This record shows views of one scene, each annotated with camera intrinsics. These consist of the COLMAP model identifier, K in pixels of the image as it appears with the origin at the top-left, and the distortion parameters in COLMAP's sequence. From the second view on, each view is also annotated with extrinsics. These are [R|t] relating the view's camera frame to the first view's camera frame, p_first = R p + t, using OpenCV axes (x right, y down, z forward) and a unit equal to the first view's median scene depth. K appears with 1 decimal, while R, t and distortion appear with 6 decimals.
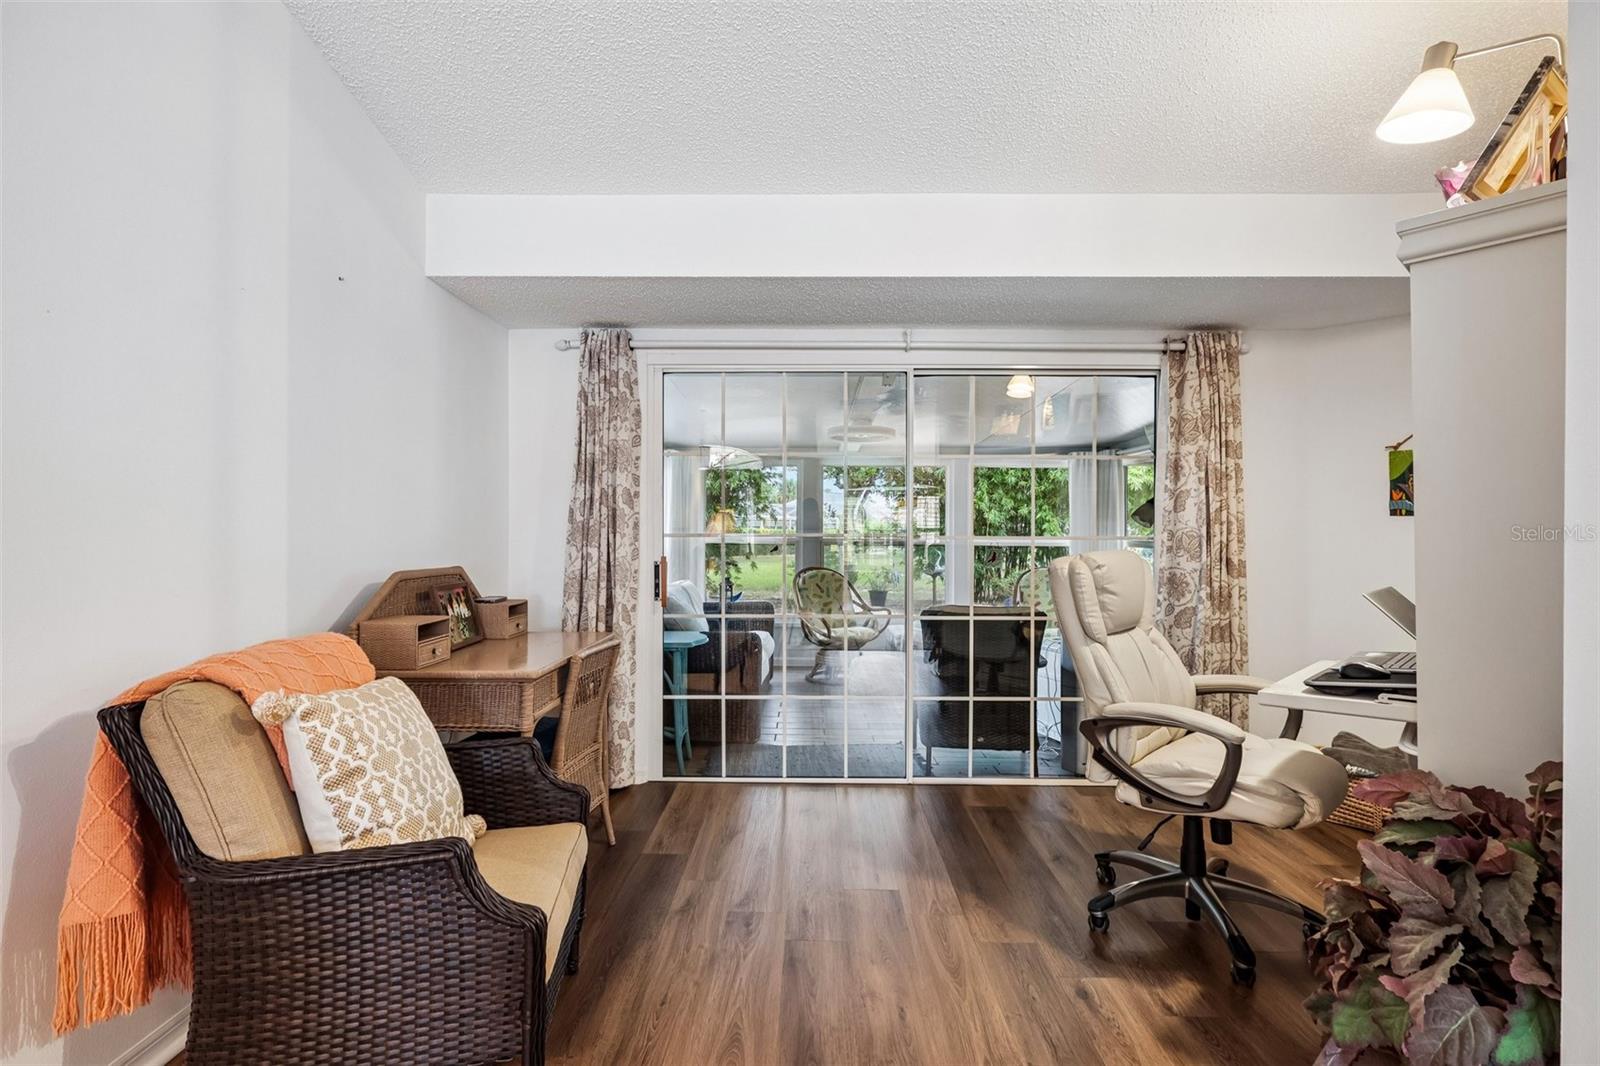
lens RADIAL K [[738.4, 0, 799.7], [0, 738.4, 531.2], [0, 0, 1]] dist [-0.004941, 0.001486]
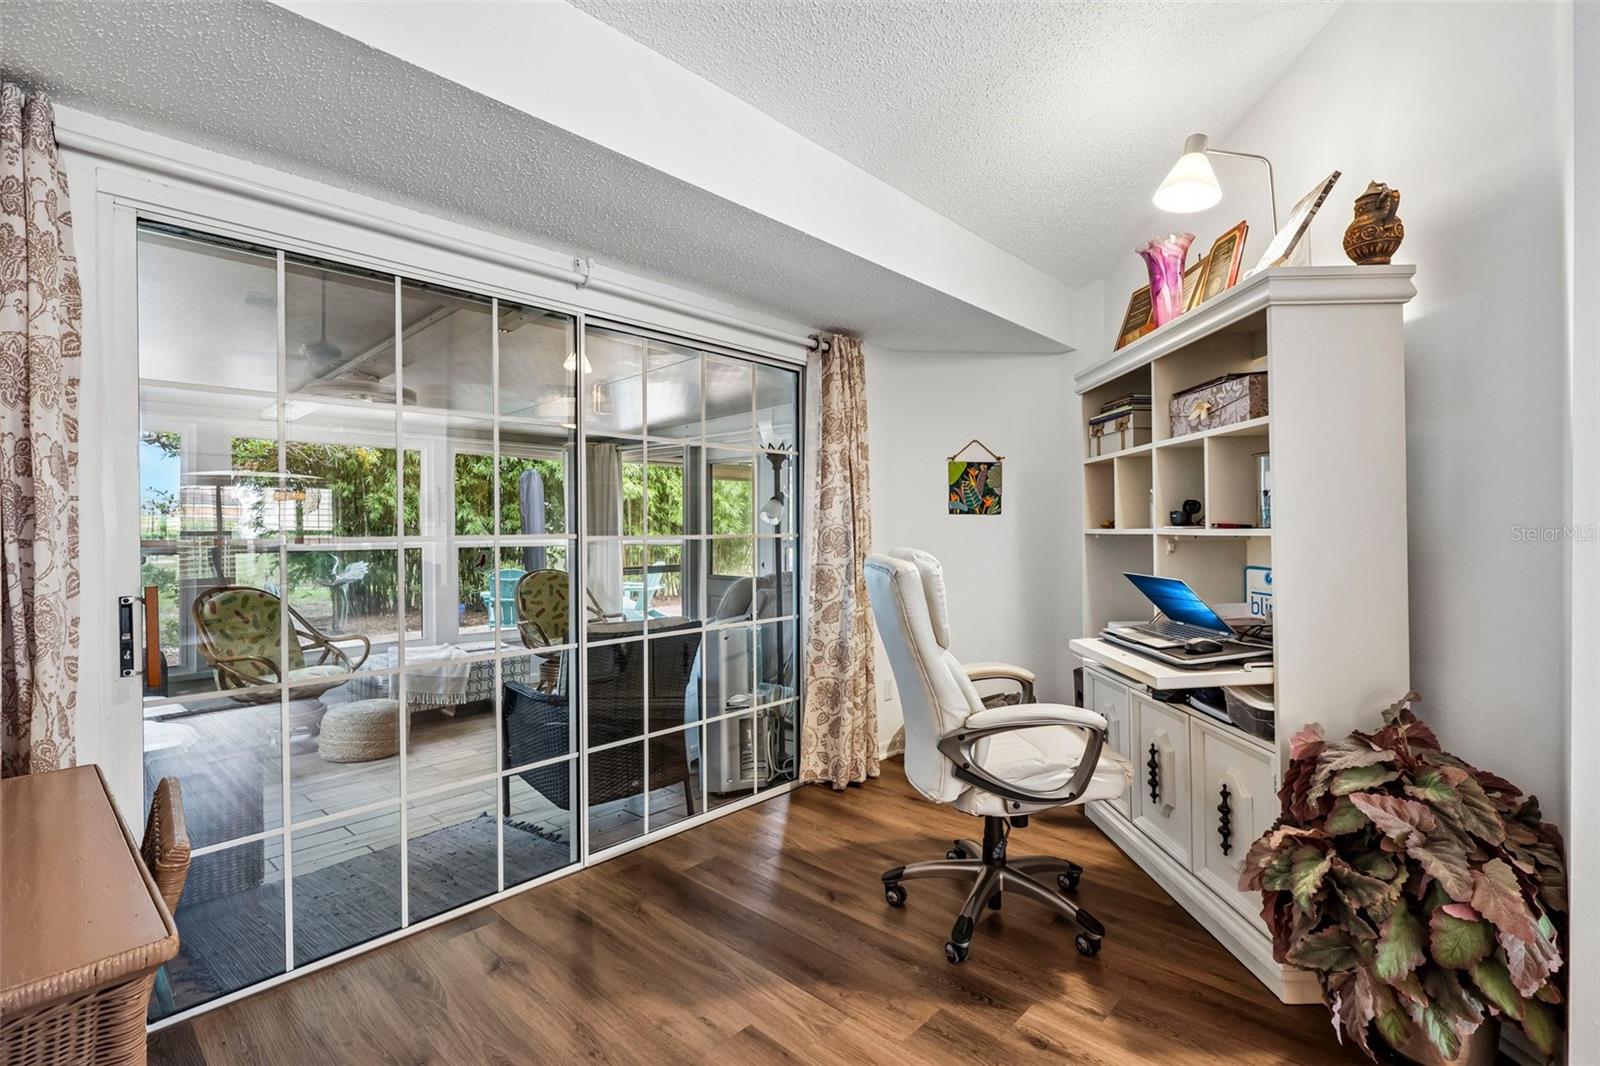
lens RADIAL K [[738.4, 0, 799.7], [0, 738.4, 531.2], [0, 0, 1]] dist [-0.004941, 0.001486]
pose [[0.667899, -0.010380, 0.744179, -0.269104], [0.008573, 0.999944, 0.006253, -0.002306], [-0.744202, 0.002203, 0.667951, 0.350732]]
